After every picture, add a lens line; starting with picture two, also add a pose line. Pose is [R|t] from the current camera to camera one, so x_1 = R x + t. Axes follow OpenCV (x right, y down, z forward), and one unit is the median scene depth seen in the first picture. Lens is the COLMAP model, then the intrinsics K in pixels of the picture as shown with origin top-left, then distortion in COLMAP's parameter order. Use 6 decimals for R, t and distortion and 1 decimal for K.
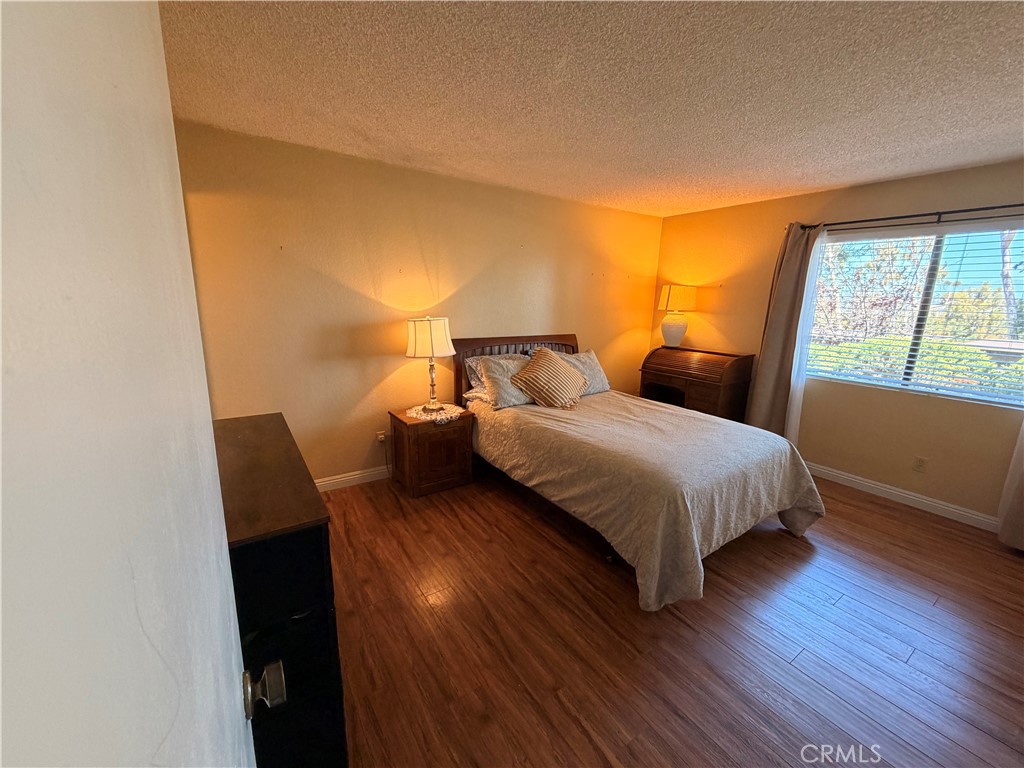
lens RADIAL K [[411.0, 0, 514.2], [0, 411.0, 383.2], [0, 0, 1]] dist [0.000087, -0.000009]
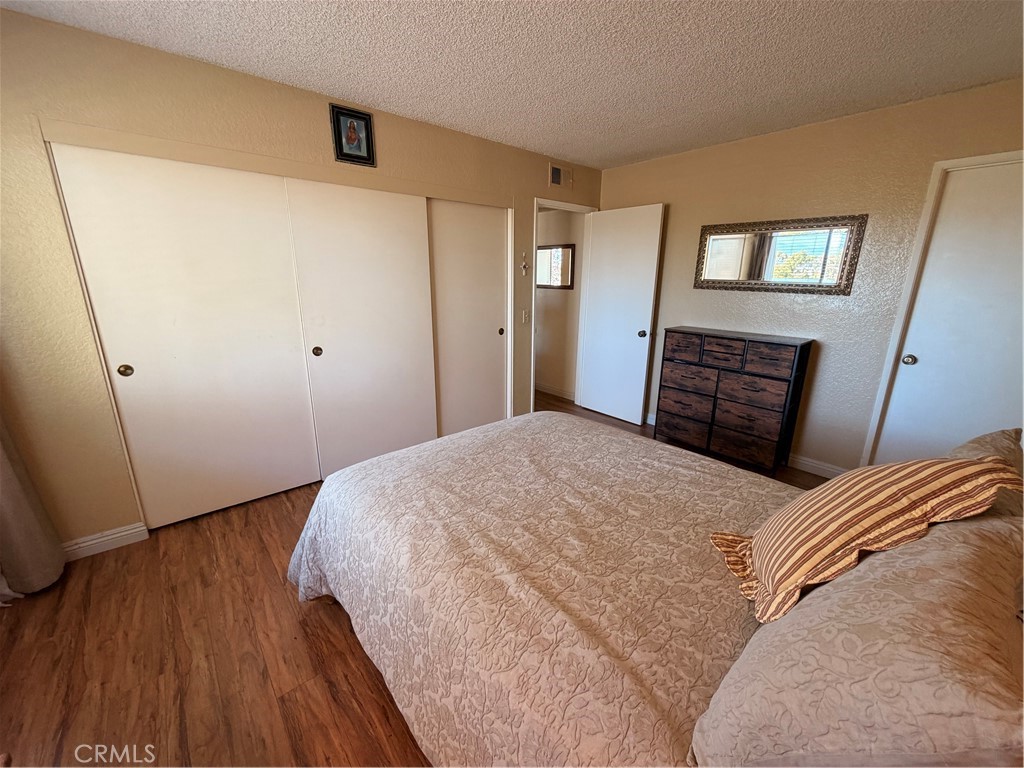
lens RADIAL K [[411.0, 0, 514.2], [0, 411.0, 383.2], [0, 0, 1]] dist [0.000087, -0.000009]
pose [[-0.992592, -0.009369, -0.121132, 0.436555], [-0.063620, 0.889477, 0.452529, -0.253825], [0.103504, 0.456883, -0.883484, 1.380388]]
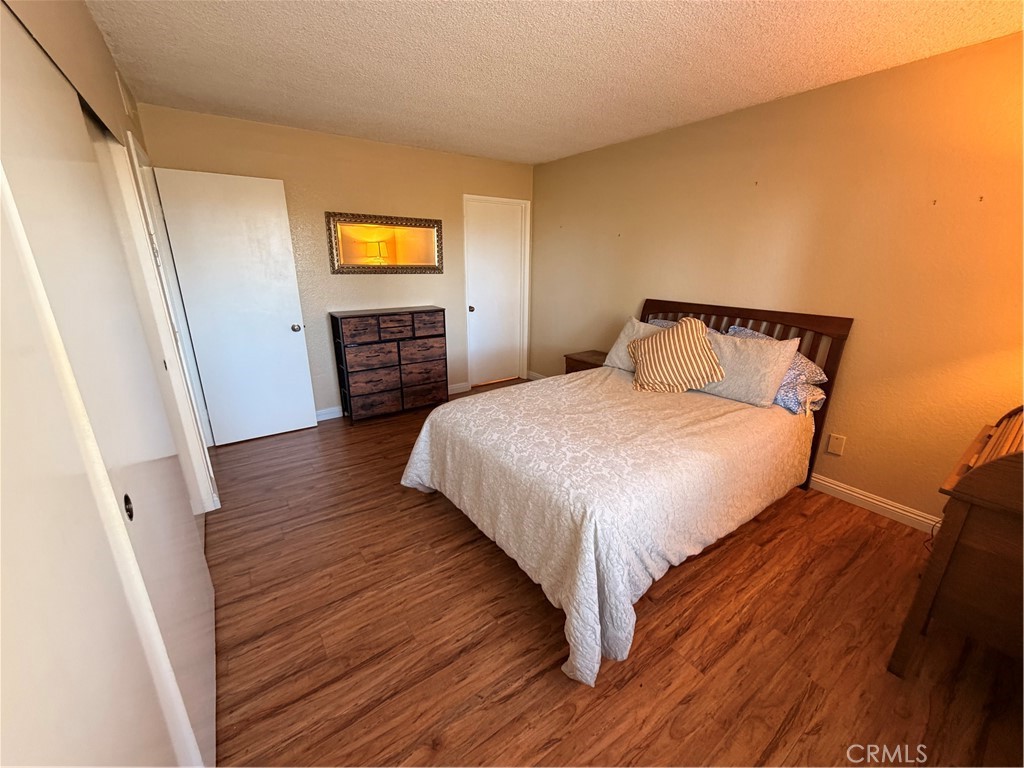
lens RADIAL K [[411.0, 0, 514.2], [0, 411.0, 383.2], [0, 0, 1]] dist [0.000087, -0.000009]
pose [[0.026268, 0.264462, -0.964038, 1.038358], [-0.220780, 0.942092, 0.252426, -0.113975], [0.974970, 0.206210, 0.083135, 0.750315]]
